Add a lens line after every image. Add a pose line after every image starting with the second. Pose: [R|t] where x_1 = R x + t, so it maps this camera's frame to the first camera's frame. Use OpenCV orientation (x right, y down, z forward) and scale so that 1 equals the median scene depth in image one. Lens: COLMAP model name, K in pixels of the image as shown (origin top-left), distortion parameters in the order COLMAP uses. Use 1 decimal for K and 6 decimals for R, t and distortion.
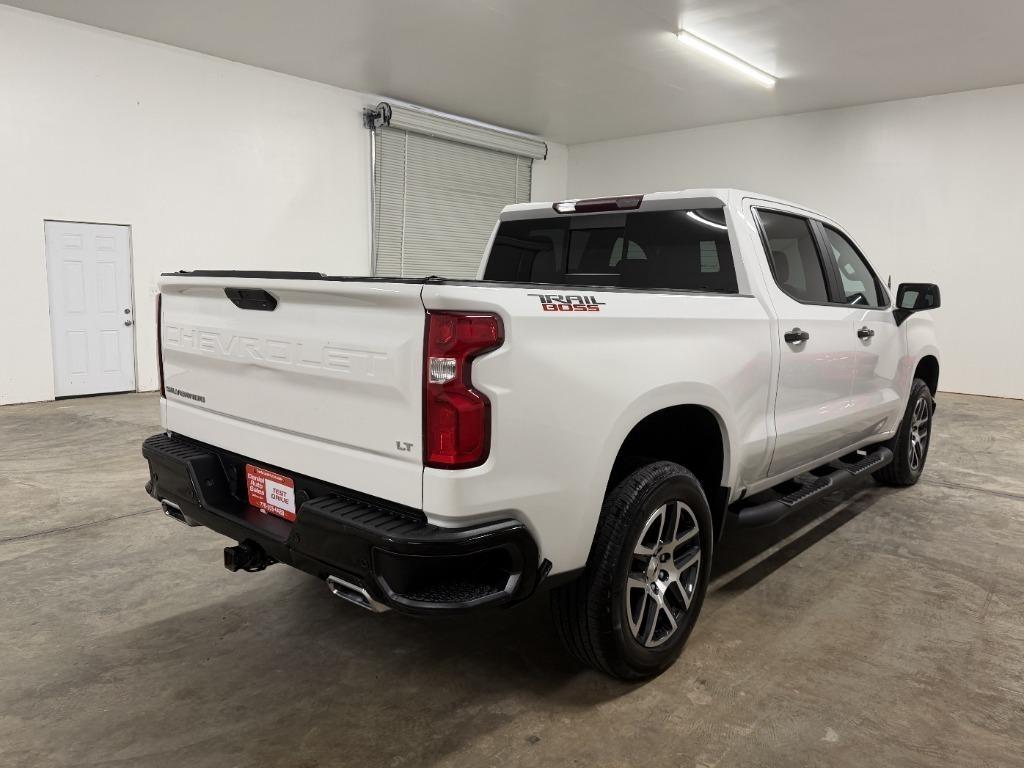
lens RADIAL K [[746.0, 0, 515.3], [0, 746.0, 383.3], [0, 0, 1]] dist [0.026180, -0.034157]
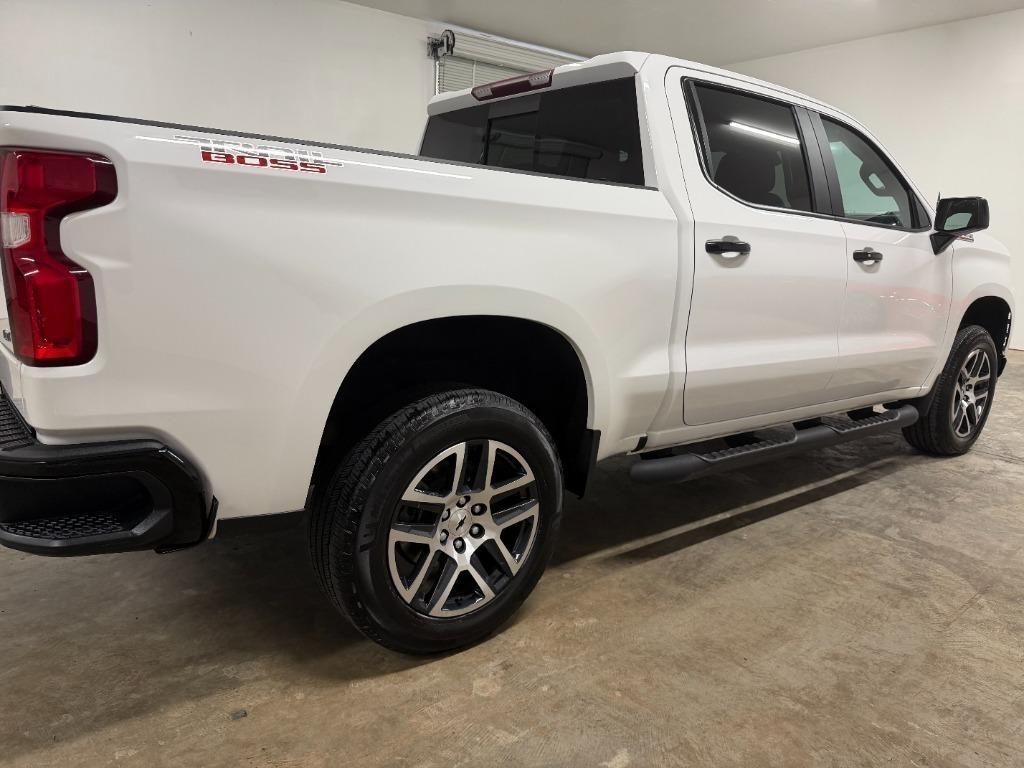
lens RADIAL K [[725.8, 0, 511.7], [0, 725.8, 392.6], [0, 0, 1]] dist [0.047078, -0.070798]
pose [[0.982820, 0.051910, -0.177117, 0.285975], [-0.038883, 0.996330, 0.076248, 0.038176], [0.180425, -0.068051, 0.981232, 0.199157]]
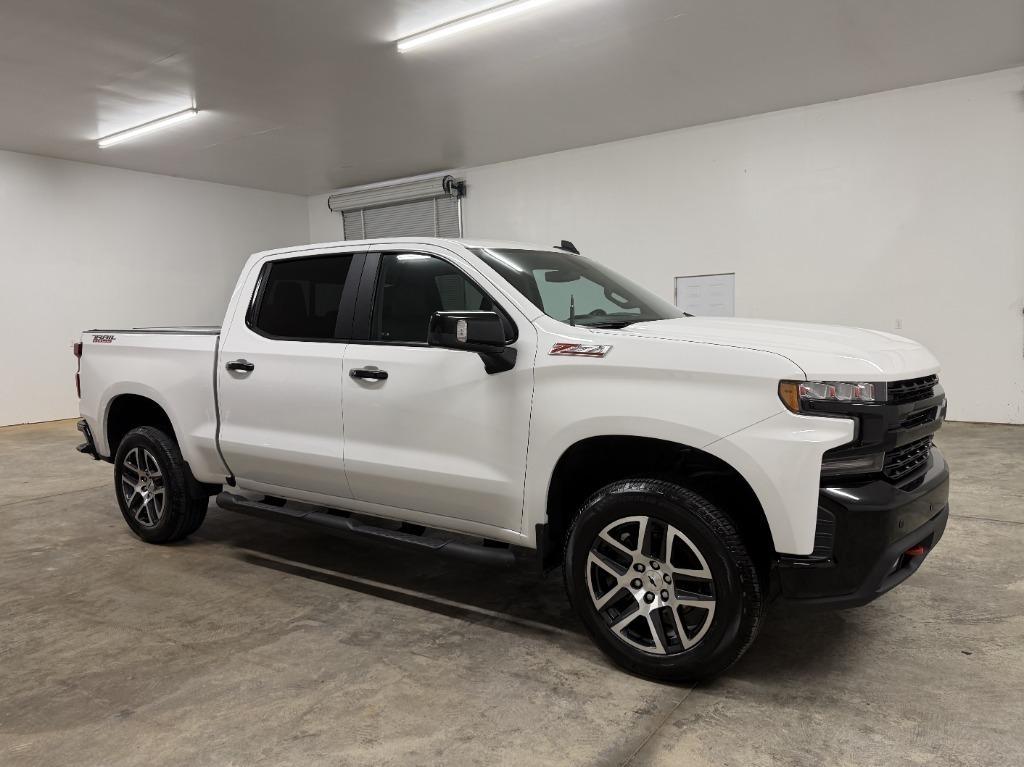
lens RADIAL K [[732.1, 0, 512.0], [0, 732.1, 383.5], [0, 0, 1]] dist [0.022522, -0.034587]
pose [[0.104488, 0.062977, -0.992530, 1.571713], [-0.102124, 0.993397, 0.052281, -0.138826], [0.989269, 0.095898, 0.110230, 1.271415]]
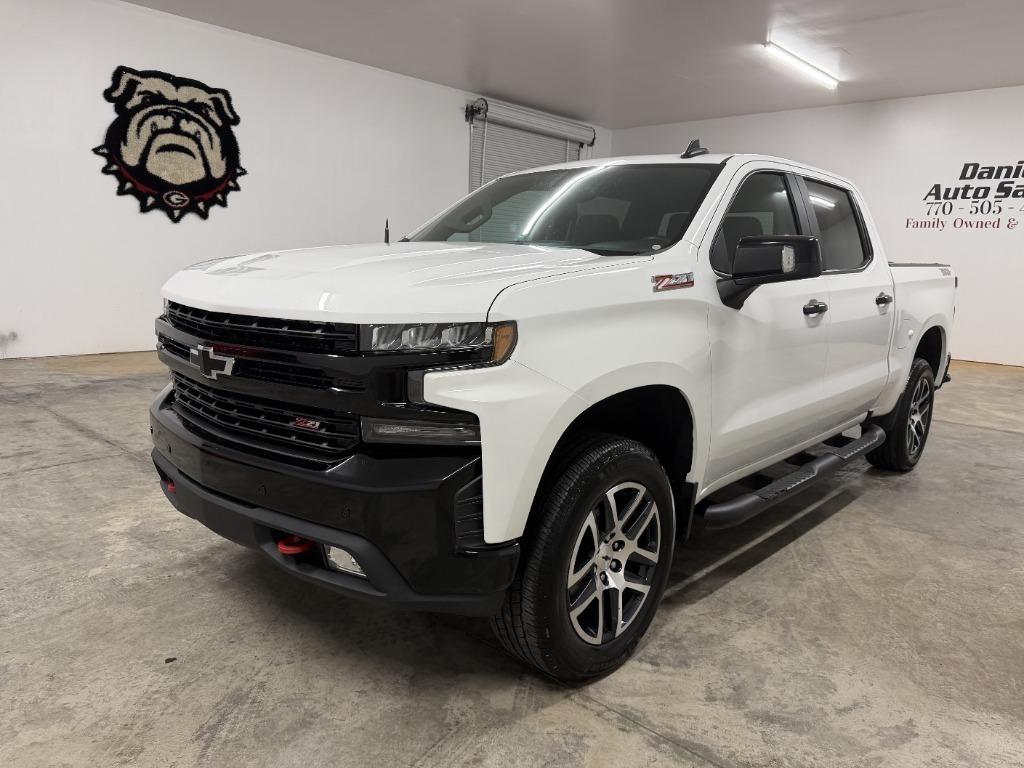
lens RADIAL K [[732.1, 0, 512.0], [0, 732.1, 384.0], [0, 0, 1]] dist [0.022522, -0.034587]
pose [[-0.998011, -0.061548, 0.013643, 0.512026], [-0.054688, 0.952903, 0.298305, -0.299408], [-0.031360, 0.296966, -0.954373, 2.458608]]
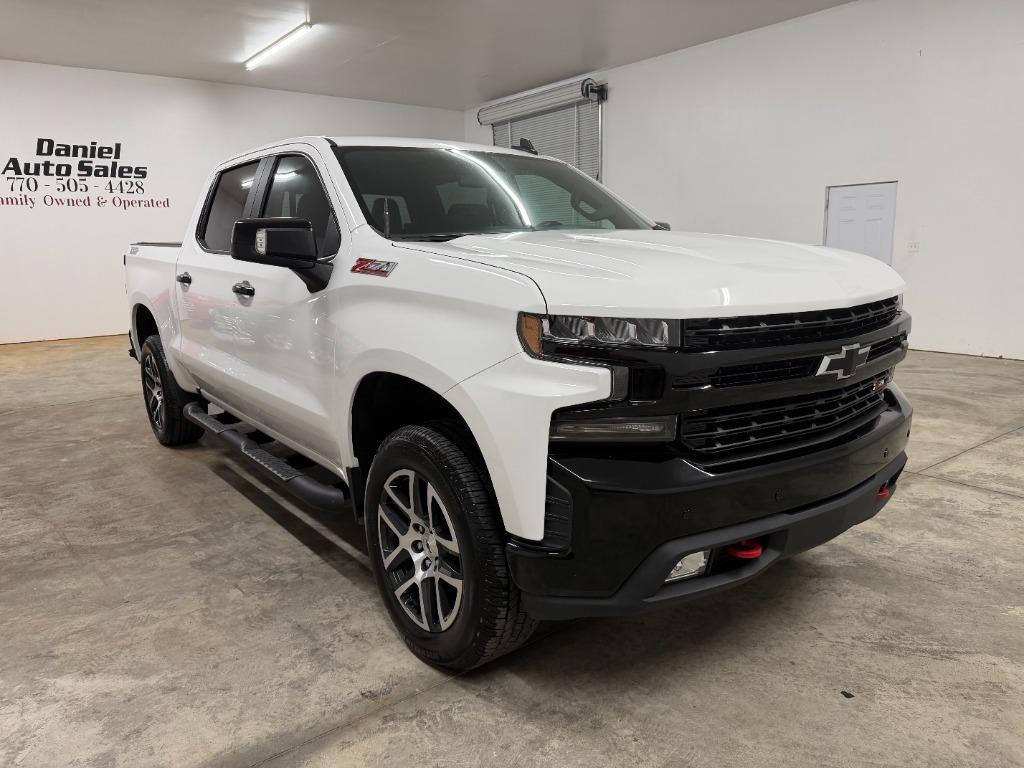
lens RADIAL K [[727.9, 0, 518.3], [0, 727.9, 382.6], [0, 0, 1]] dist [0.001289, -0.004414]
pose [[-0.189569, 0.167760, -0.967430, 1.410565], [-0.113702, 0.974916, 0.191338, -0.181324], [0.975262, 0.146270, -0.165739, 1.699922]]
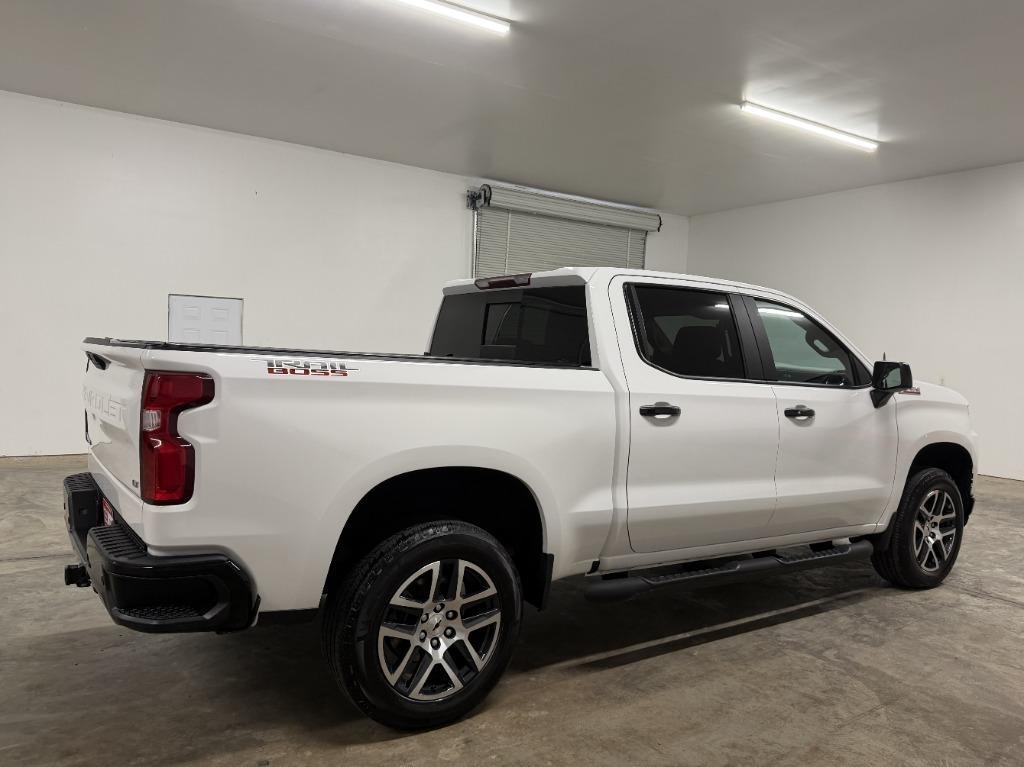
lens RADIAL K [[774.5, 0, 512.0], [0, 774.5, 383.5], [0, 0, 1]] dist [0.027950, -0.037552]
pose [[0.967915, 0.025518, -0.249978, 0.425536], [-0.050000, 0.994495, -0.092084, 0.006088], [0.246252, 0.101628, 0.963863, -0.042455]]
